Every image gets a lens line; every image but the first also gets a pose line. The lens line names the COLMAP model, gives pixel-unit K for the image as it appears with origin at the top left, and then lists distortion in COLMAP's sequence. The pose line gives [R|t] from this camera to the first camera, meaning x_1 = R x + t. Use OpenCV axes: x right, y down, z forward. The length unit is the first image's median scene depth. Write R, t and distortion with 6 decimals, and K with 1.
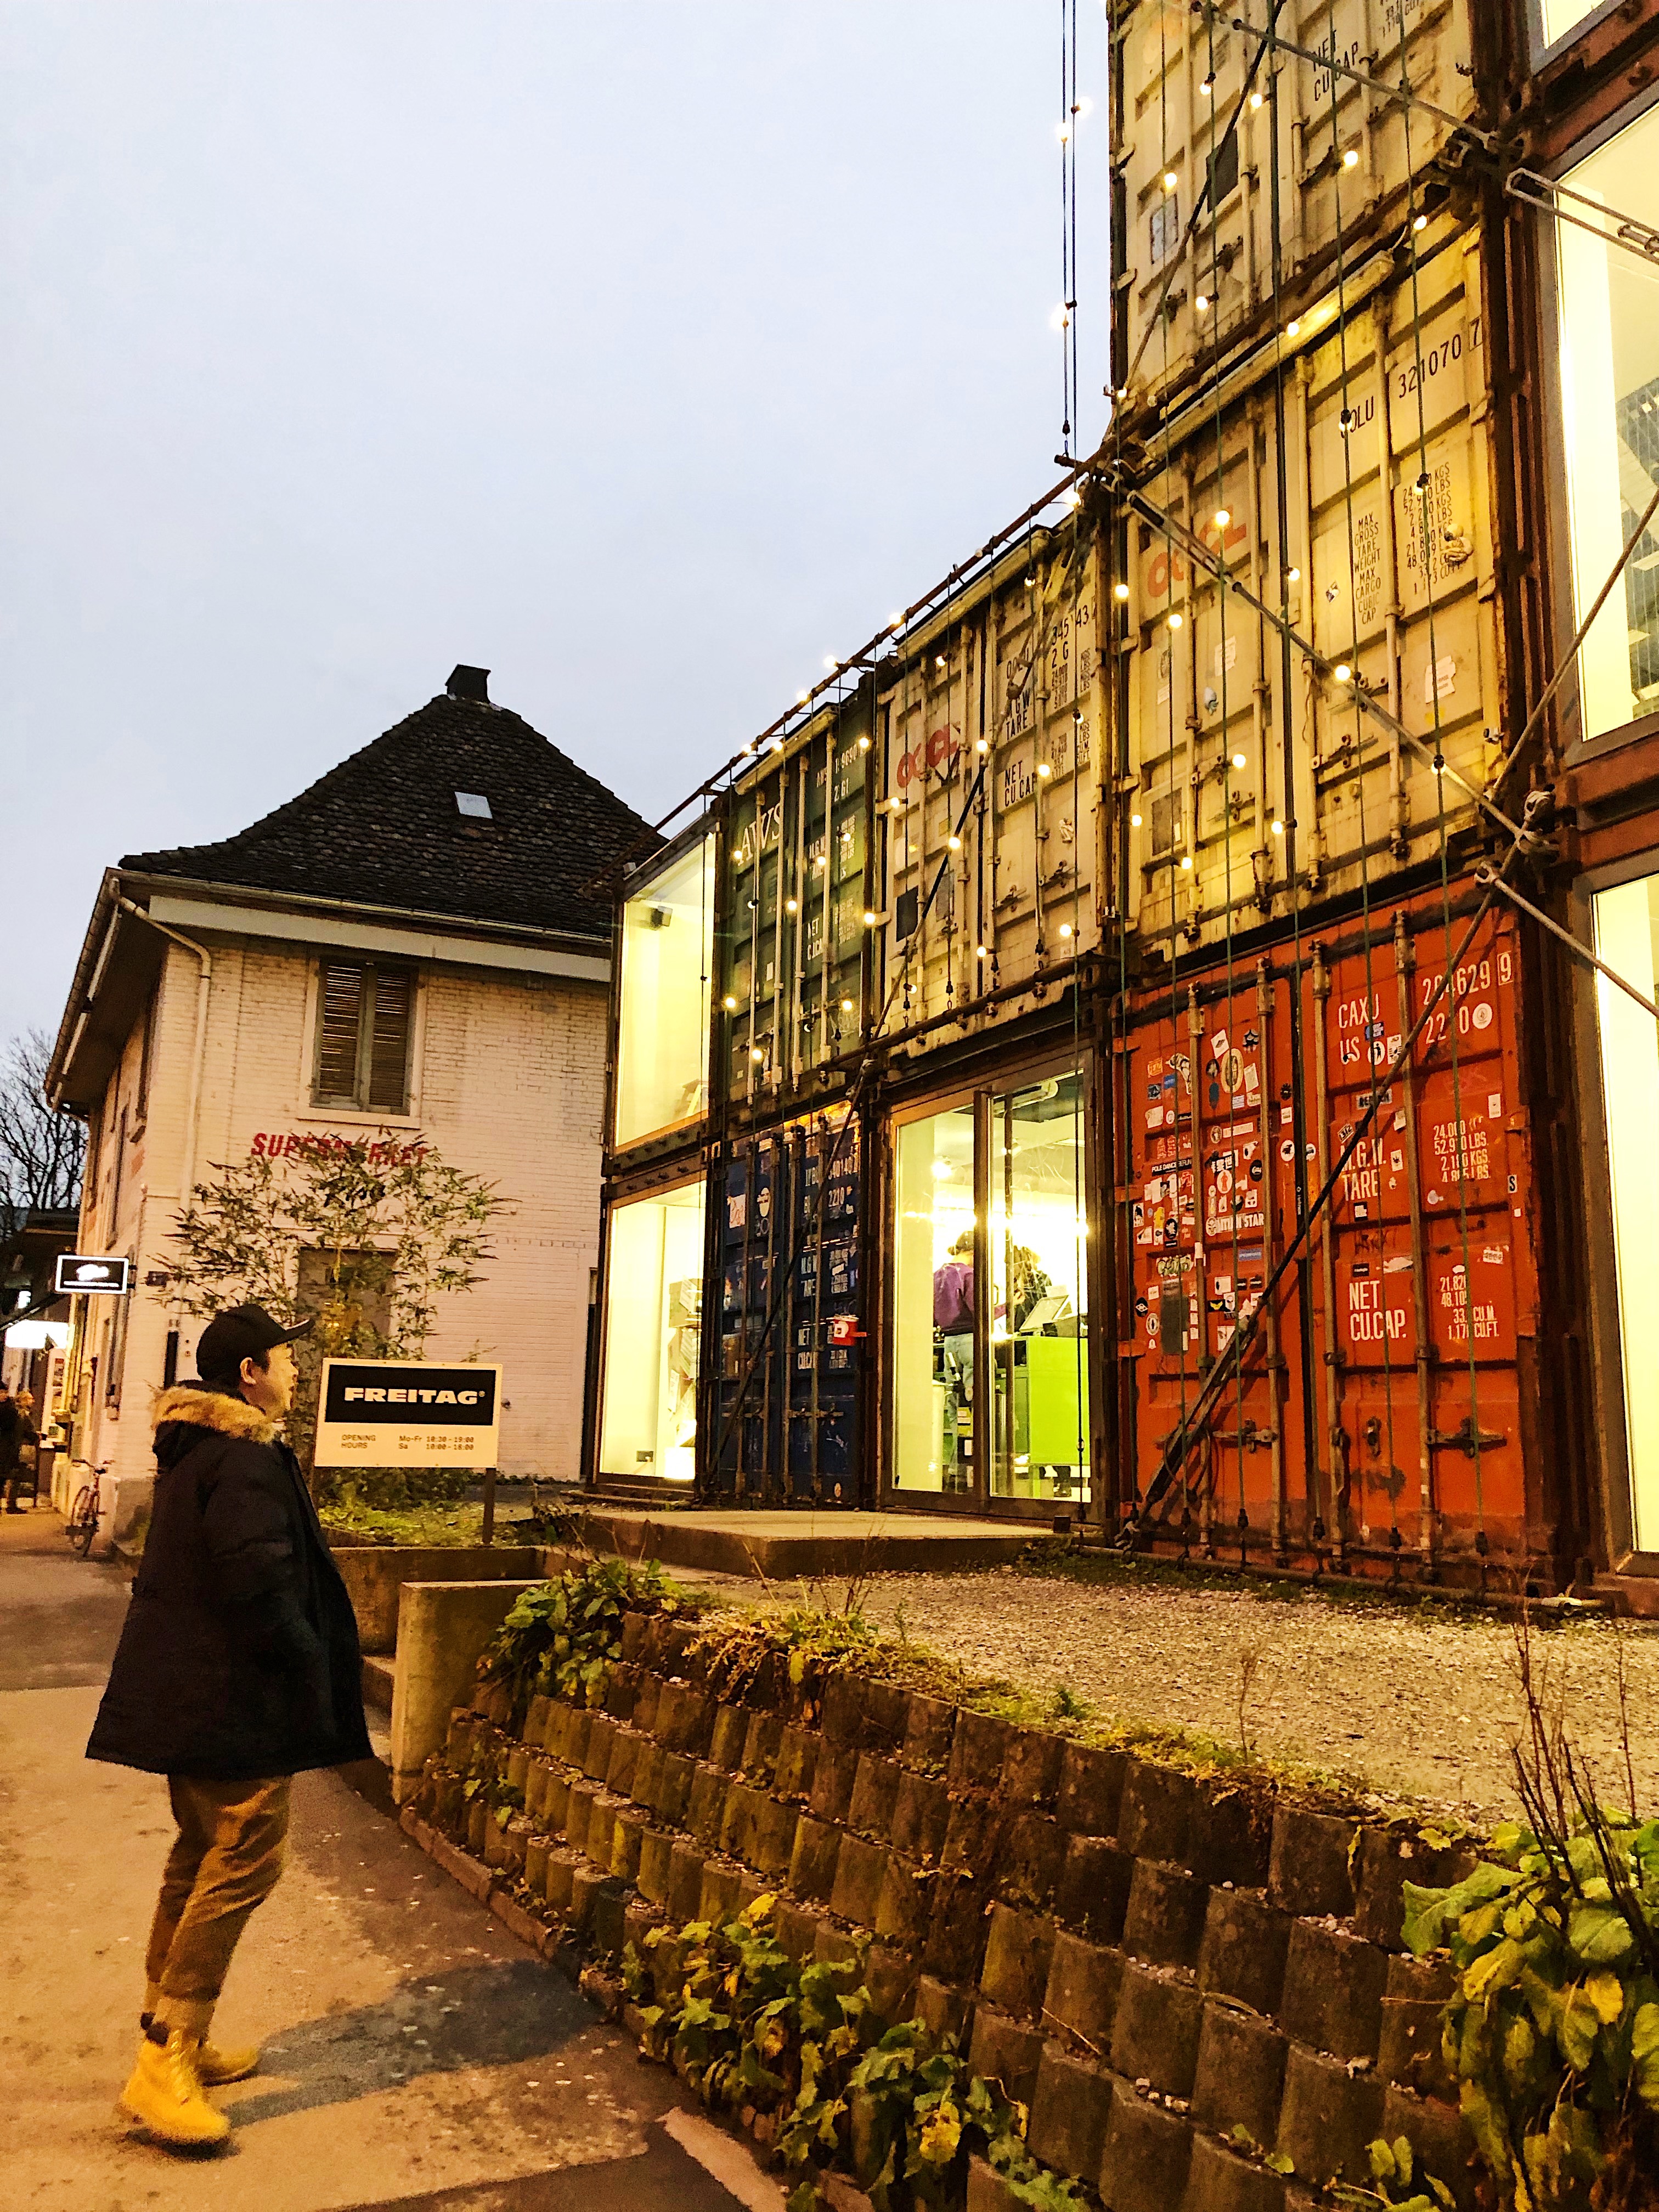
lens RADIAL K [[1788.5, 0, 829.5], [0, 1788.5, 1106.0], [0, 0, 1]] dist [-0.002617, -0.013473]
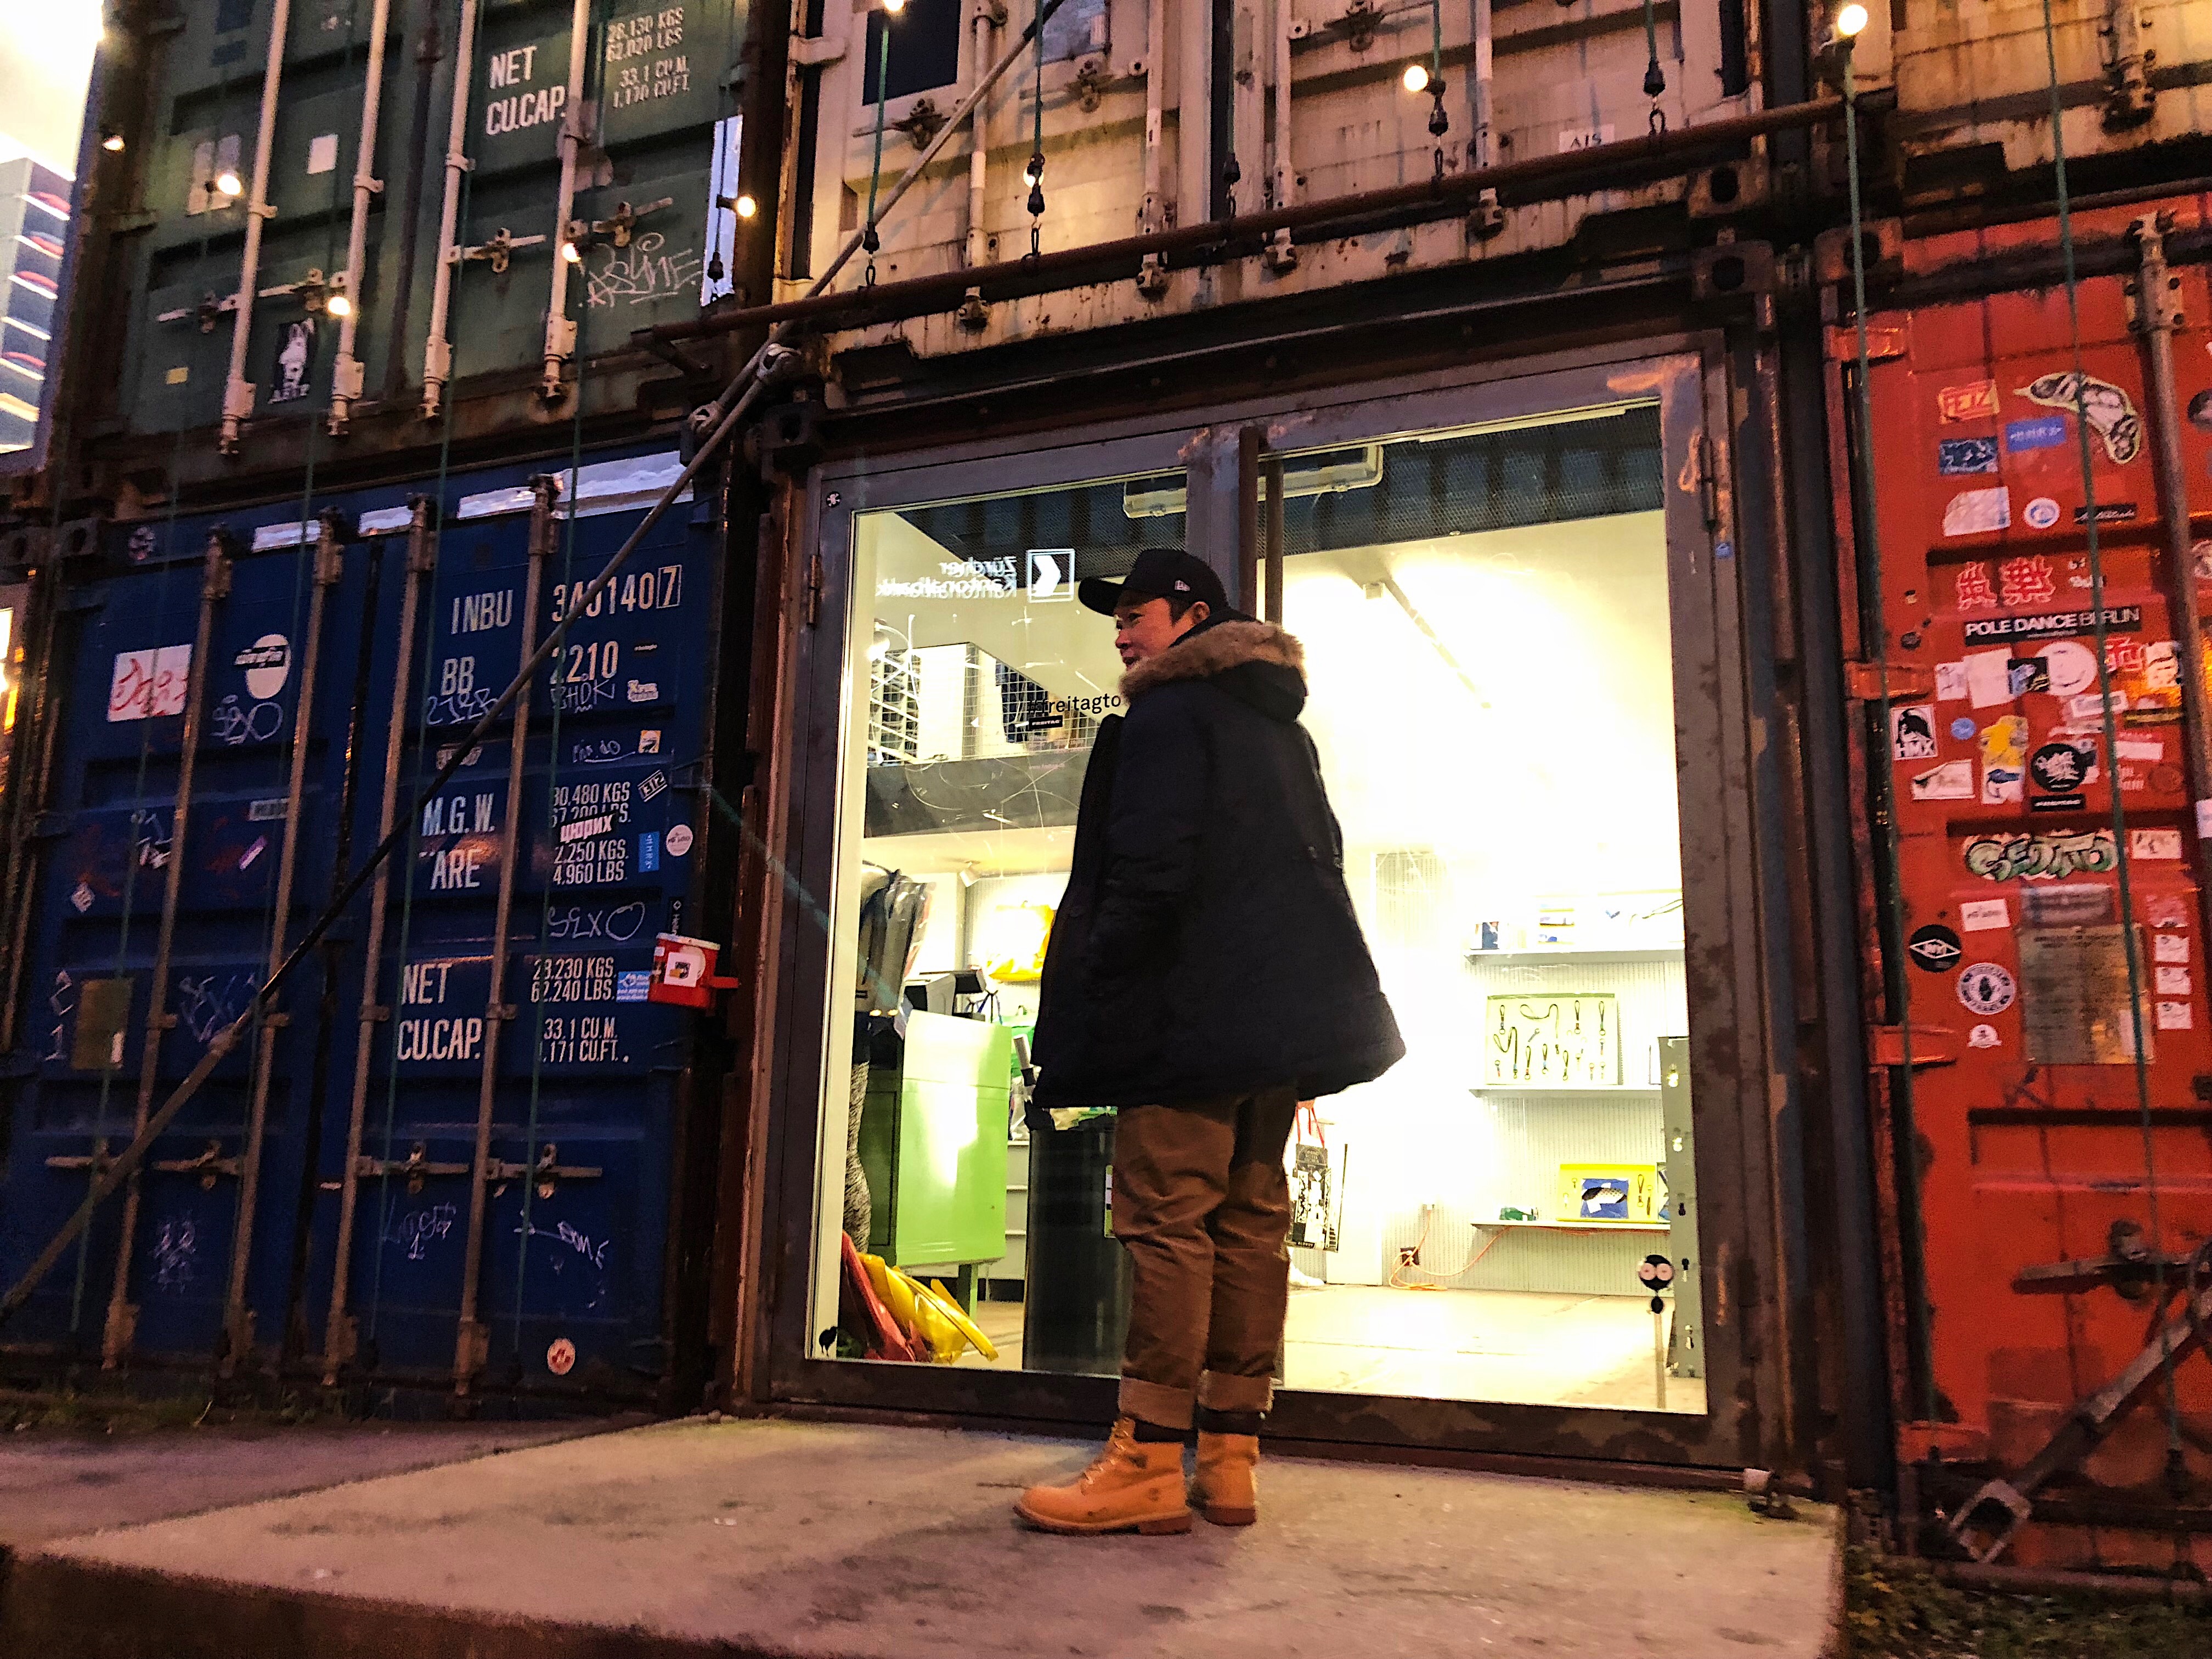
lens RADIAL K [[1913.8, 0, 1107.0], [0, 1913.8, 804.8], [0, 0, 1]] dist [0.018475, -0.019501]
pose [[0.751908, 0.127258, 0.646870, -0.264738], [-0.125489, 0.990881, -0.049069, 0.124922], [-0.647215, -0.044280, 0.761020, 0.779307]]
